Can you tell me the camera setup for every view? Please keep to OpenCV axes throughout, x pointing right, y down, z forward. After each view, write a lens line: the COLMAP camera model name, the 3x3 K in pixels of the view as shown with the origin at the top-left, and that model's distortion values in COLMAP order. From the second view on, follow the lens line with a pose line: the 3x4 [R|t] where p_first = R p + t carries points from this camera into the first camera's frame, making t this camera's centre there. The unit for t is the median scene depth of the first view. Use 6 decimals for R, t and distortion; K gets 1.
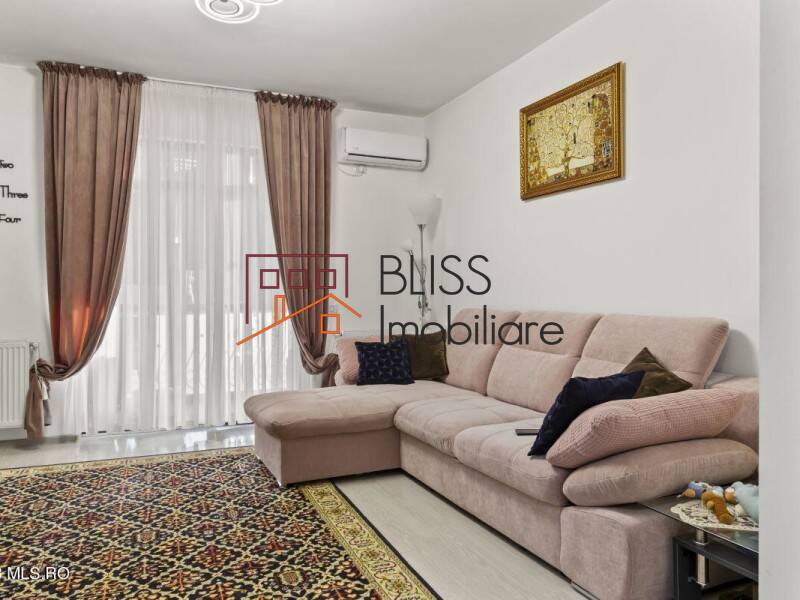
lens RADIAL K [[590.3, 0, 389.5], [0, 590.3, 296.5], [0, 0, 1]] dist [0.003324, 0.001126]
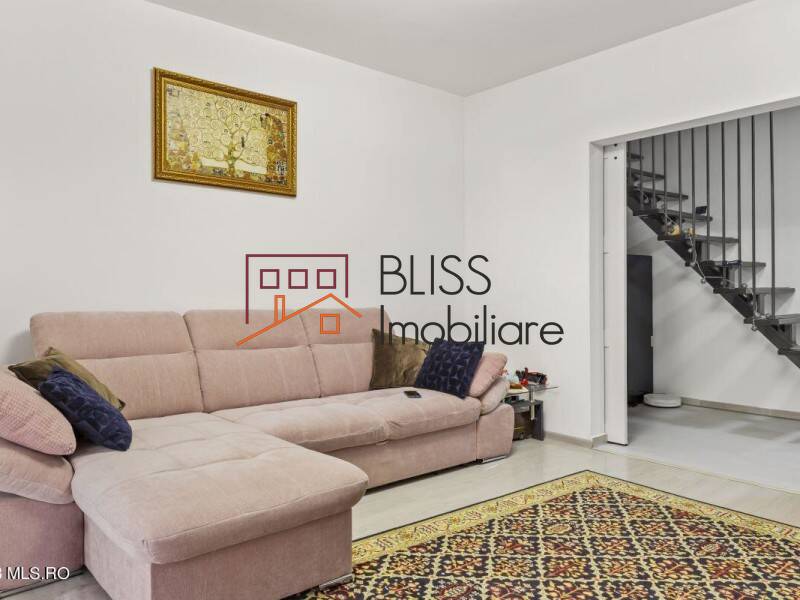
lens RADIAL K [[599.4, 0, 400.0], [0, 599.4, 300.0], [0, 0, 1]] dist [0.000374, -0.003667]
pose [[-0.281963, -0.005082, 0.959412, -0.880501], [0.006696, 0.999951, 0.007264, 0.004063], [-0.959402, 0.008472, -0.281915, 1.176186]]
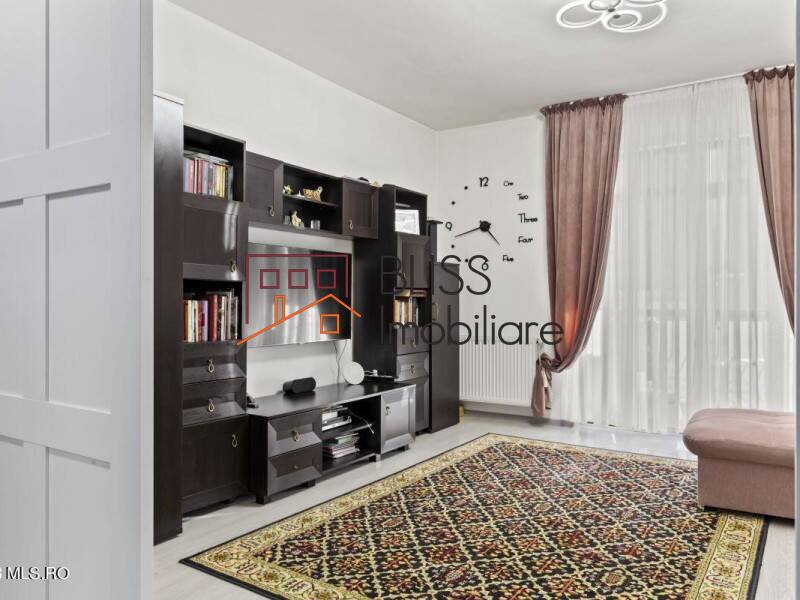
lens RADIAL K [[599.4, 0, 400.0], [0, 599.4, 300.0], [0, 0, 1]] dist [0.000374, -0.003667]
pose [[0.566756, 0.000266, -0.823886, 0.338440], [-0.003545, 0.999991, -0.002116, 0.000709], [0.823878, 0.004120, 0.566752, 0.081437]]
